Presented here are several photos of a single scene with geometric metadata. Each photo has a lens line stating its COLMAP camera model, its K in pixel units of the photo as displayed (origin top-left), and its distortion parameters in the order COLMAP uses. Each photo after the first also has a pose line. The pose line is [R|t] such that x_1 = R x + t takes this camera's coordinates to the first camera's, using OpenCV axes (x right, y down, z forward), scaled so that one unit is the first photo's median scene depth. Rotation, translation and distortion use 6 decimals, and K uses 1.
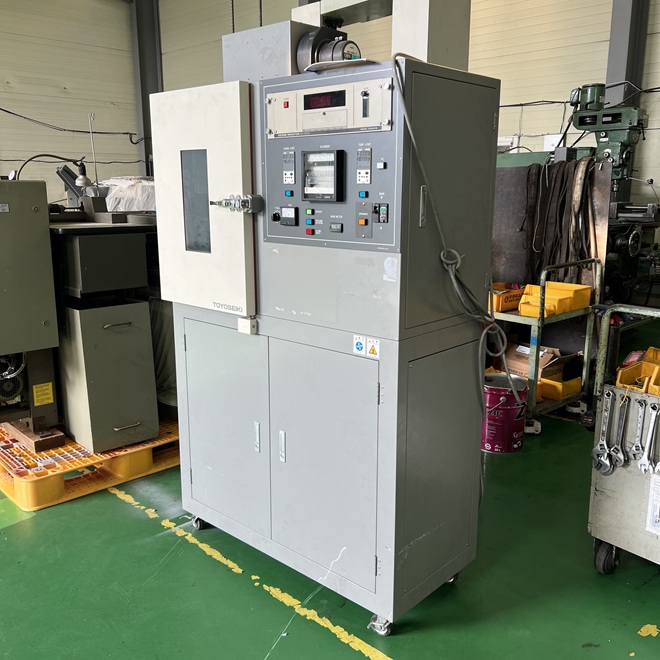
lens RADIAL K [[666.2, 0, 335.7], [0, 666.2, 335.1], [0, 0, 1]] dist [0.023535, 0.000000]
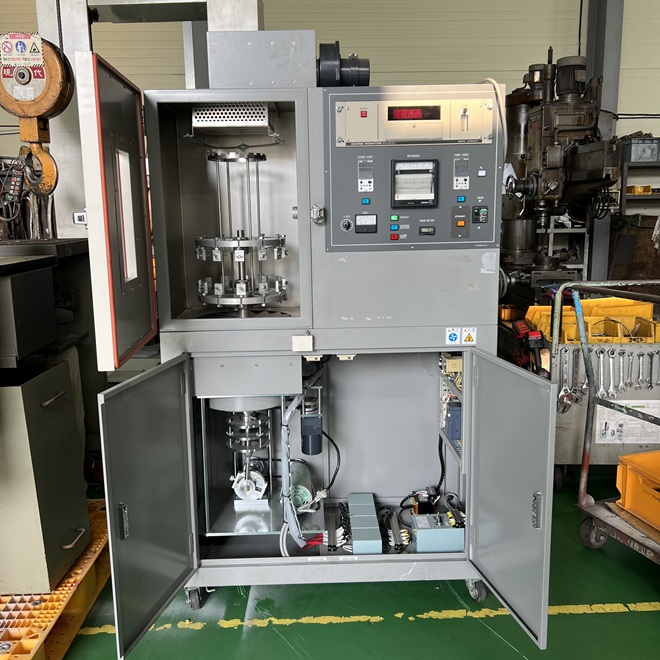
lens RADIAL K [[666.2, 0, 330.7], [0, 666.2, 327.7], [0, 0, 1]] dist [0.023535, 0.000000]
pose [[0.738014, -0.134422, 0.661261, -0.826971], [0.167445, 0.985789, 0.013512, -0.046507], [-0.653680, 0.100753, 0.750034, 0.302018]]
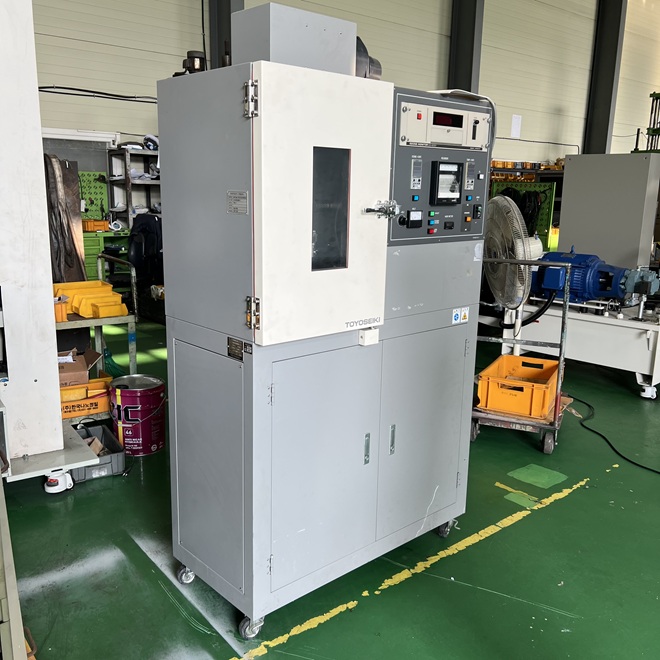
lens RADIAL K [[666.2, 0, 322.2], [0, 666.2, 338.2], [0, 0, 1]] dist [0.023535, 0.000000]
pose [[0.101092, -0.222199, 0.969746, -1.222074], [0.202482, 0.958934, 0.198613, -0.246716], [-0.974054, 0.176278, 0.141932, 1.062145]]
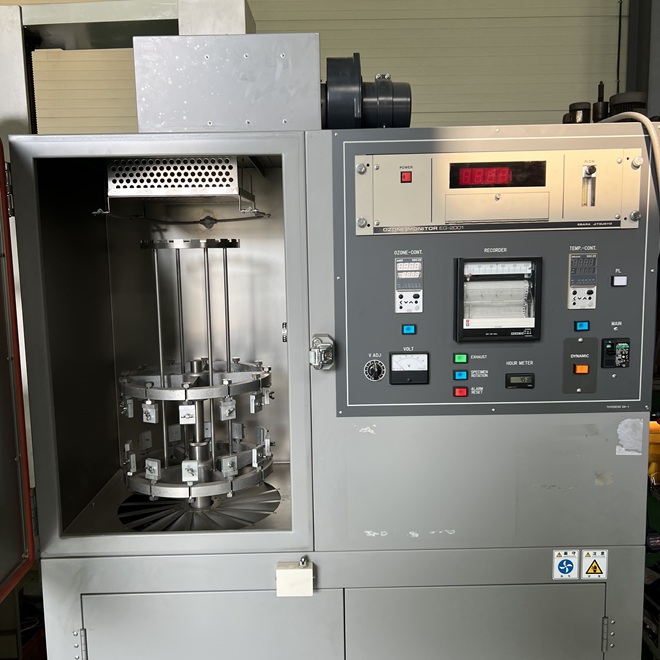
lens RADIAL K [[666.2, 0, 331.8], [0, 666.2, 323.5], [0, 0, 1]] dist [0.023535, 0.000000]
pose [[0.745033, -0.093105, 0.660498, -0.503947], [0.167369, 0.984626, -0.049995, -0.205346], [-0.645689, 0.147795, 0.749161, 0.636010]]
